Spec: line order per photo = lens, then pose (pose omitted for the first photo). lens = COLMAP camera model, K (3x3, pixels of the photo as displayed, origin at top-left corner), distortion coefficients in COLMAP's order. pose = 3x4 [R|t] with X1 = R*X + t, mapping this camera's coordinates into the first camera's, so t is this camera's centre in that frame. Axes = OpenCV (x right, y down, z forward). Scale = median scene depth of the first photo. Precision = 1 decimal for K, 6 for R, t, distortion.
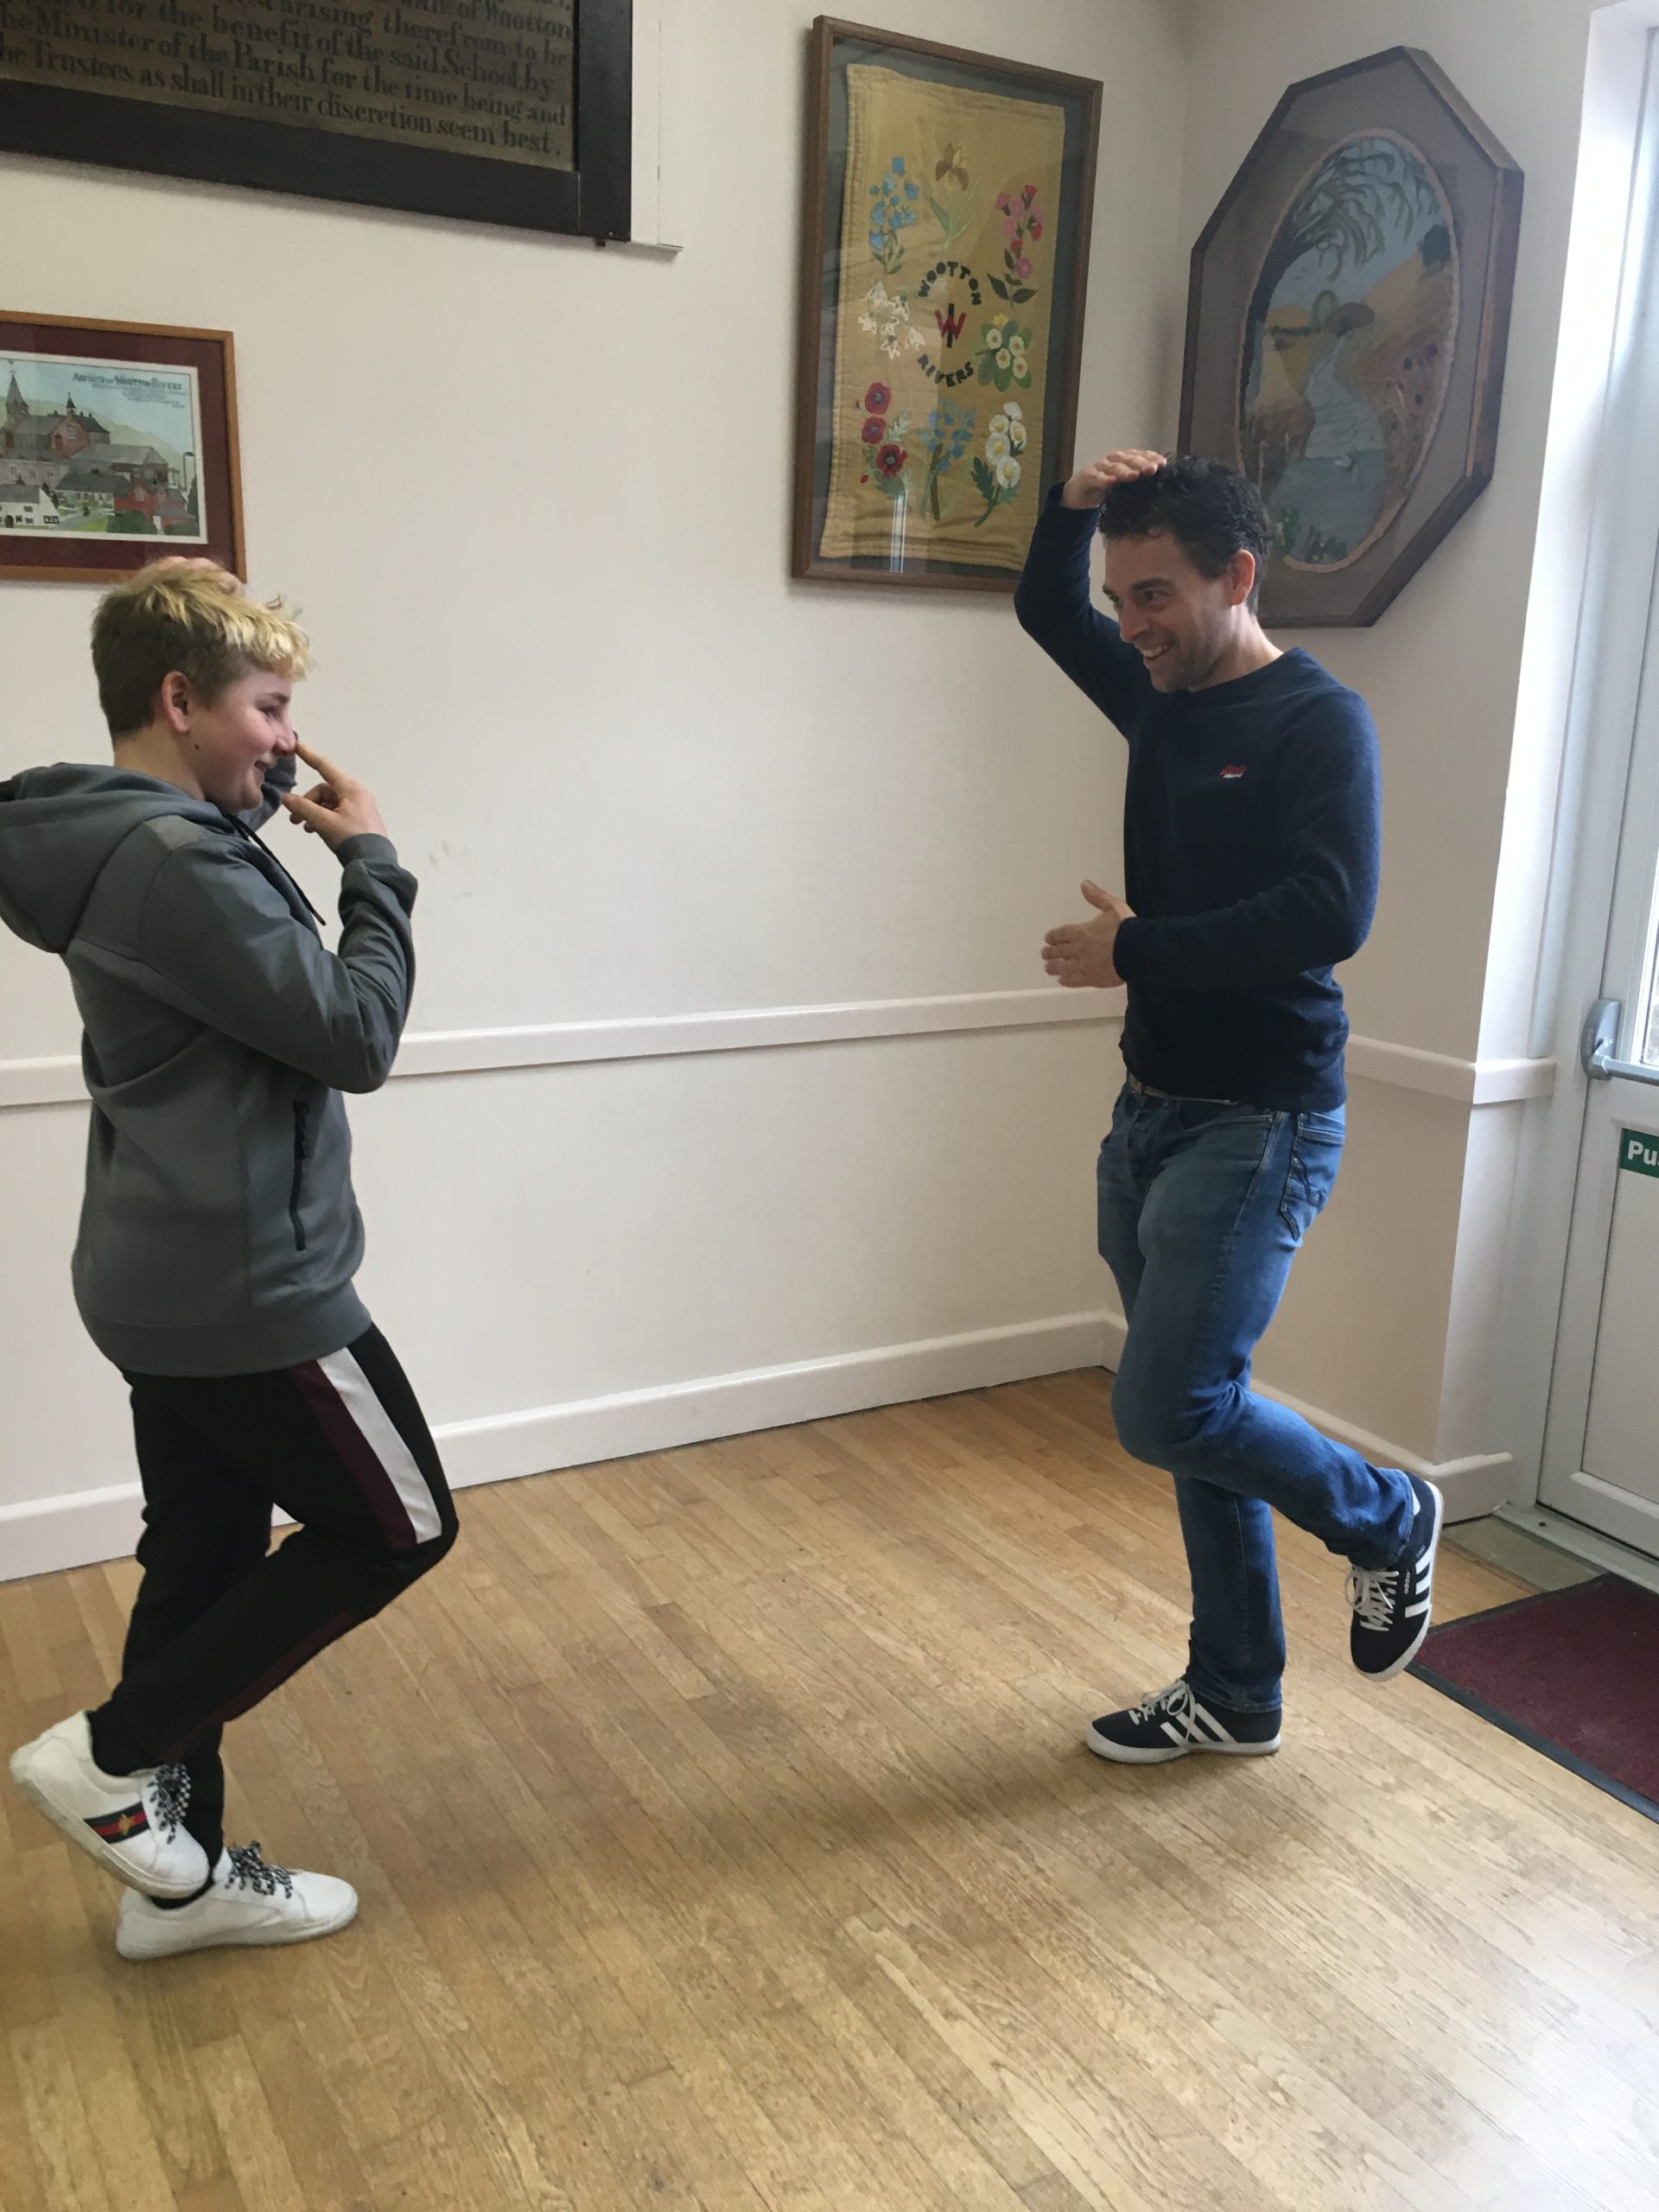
lens RADIAL K [[1875.5, 0, 832.4], [0, 1875.5, 1102.0], [0, 0, 1]] dist [0.005626, -0.026861]
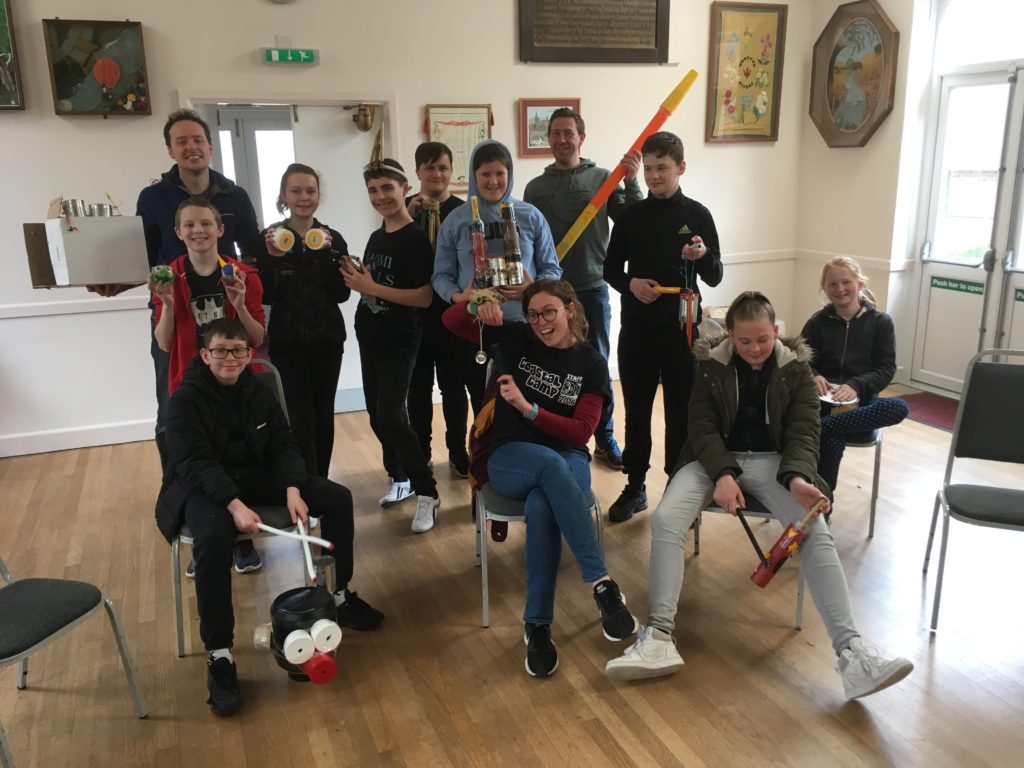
lens RADIAL K [[859.2, 0, 510.1], [0, 859.2, 388.8], [0, 0, 1]] dist [-0.000245, -0.002455]
pose [[0.987249, -0.014551, -0.158517, -0.153102], [0.021565, 0.998859, 0.042615, 0.148984], [0.157717, -0.045490, 0.986436, -0.868812]]
